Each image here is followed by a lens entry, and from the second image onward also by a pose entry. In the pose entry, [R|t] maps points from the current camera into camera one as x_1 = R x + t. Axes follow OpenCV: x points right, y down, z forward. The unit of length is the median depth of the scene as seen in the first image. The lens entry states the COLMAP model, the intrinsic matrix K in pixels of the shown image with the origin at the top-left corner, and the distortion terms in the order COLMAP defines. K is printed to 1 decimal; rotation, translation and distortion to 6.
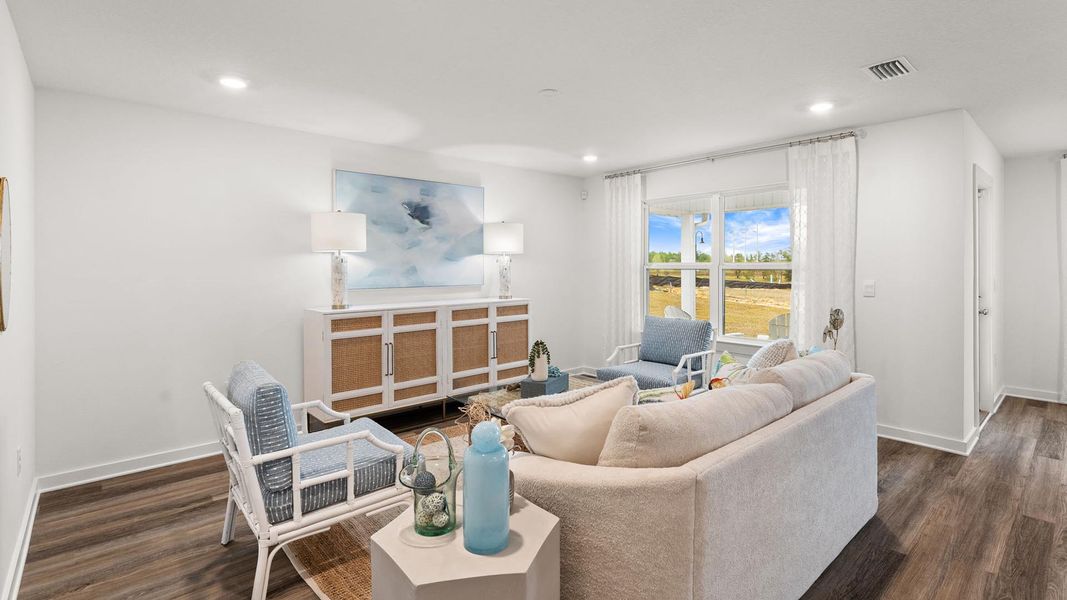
lens RADIAL K [[492.3, 0, 514.6], [0, 492.3, 285.0], [0, 0, 1]] dist [-0.000780, -0.000530]
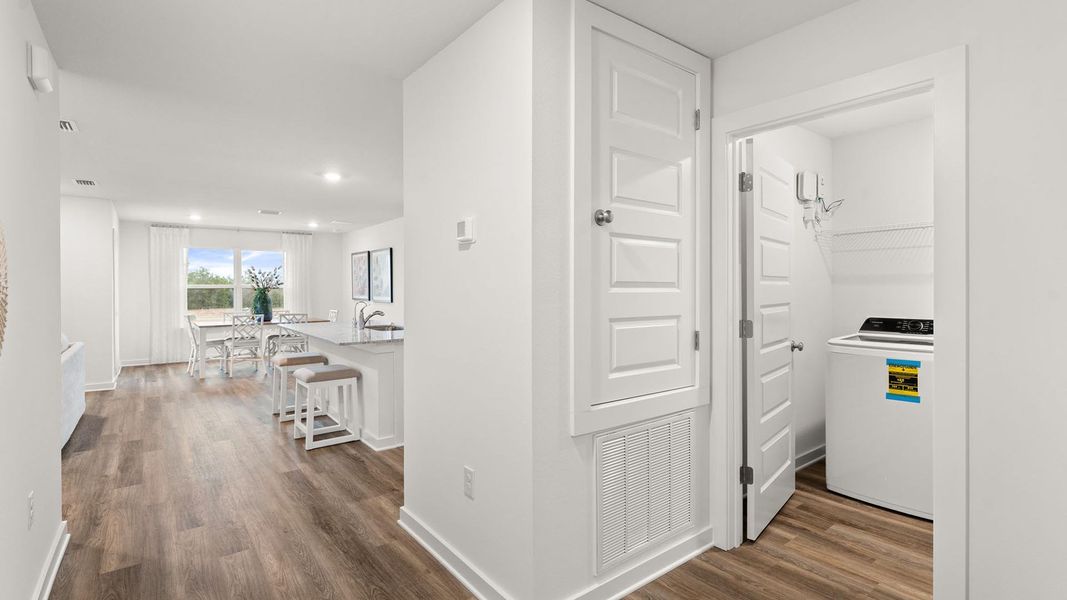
lens RADIAL K [[492.3, 0, 534.1], [0, 492.3, 292.4], [0, 0, 1]] dist [-0.000780, -0.000530]
pose [[0.044938, -0.000347, 0.998990, -0.174332], [0.029320, 0.999570, -0.000972, 0.008609], [-0.998559, 0.029334, 0.044929, -0.134753]]
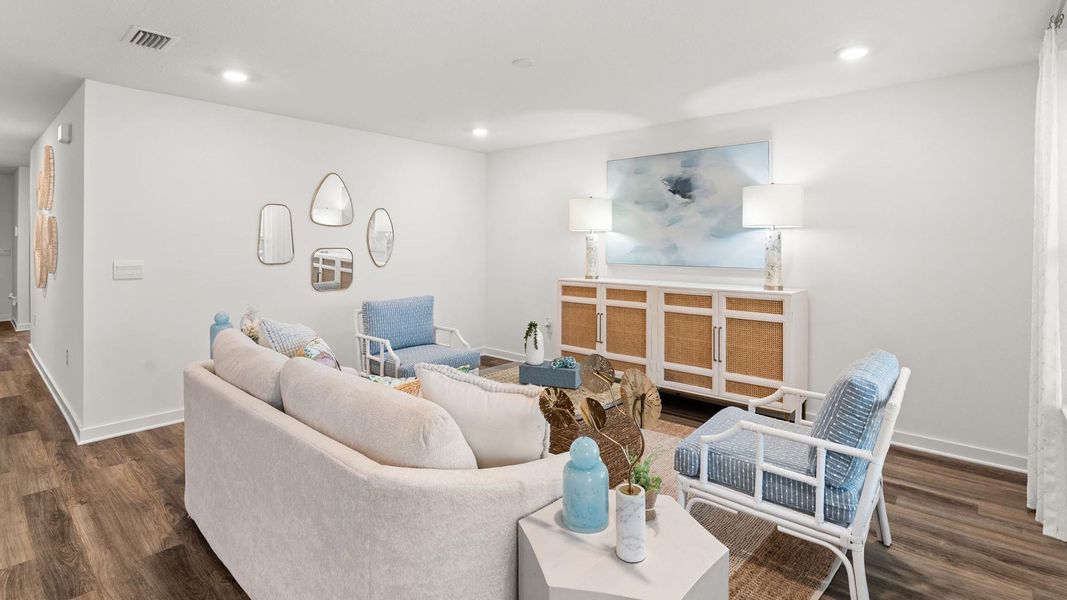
lens RADIAL K [[492.3, 0, 527.1], [0, 492.3, 253.0], [0, 0, 1]] dist [-0.000780, -0.000530]
pose [[0.140680, 0.023541, -0.989775, 0.701323], [-0.043268, 0.998908, 0.017609, -0.025413], [0.989109, 0.040349, 0.141545, 0.588512]]
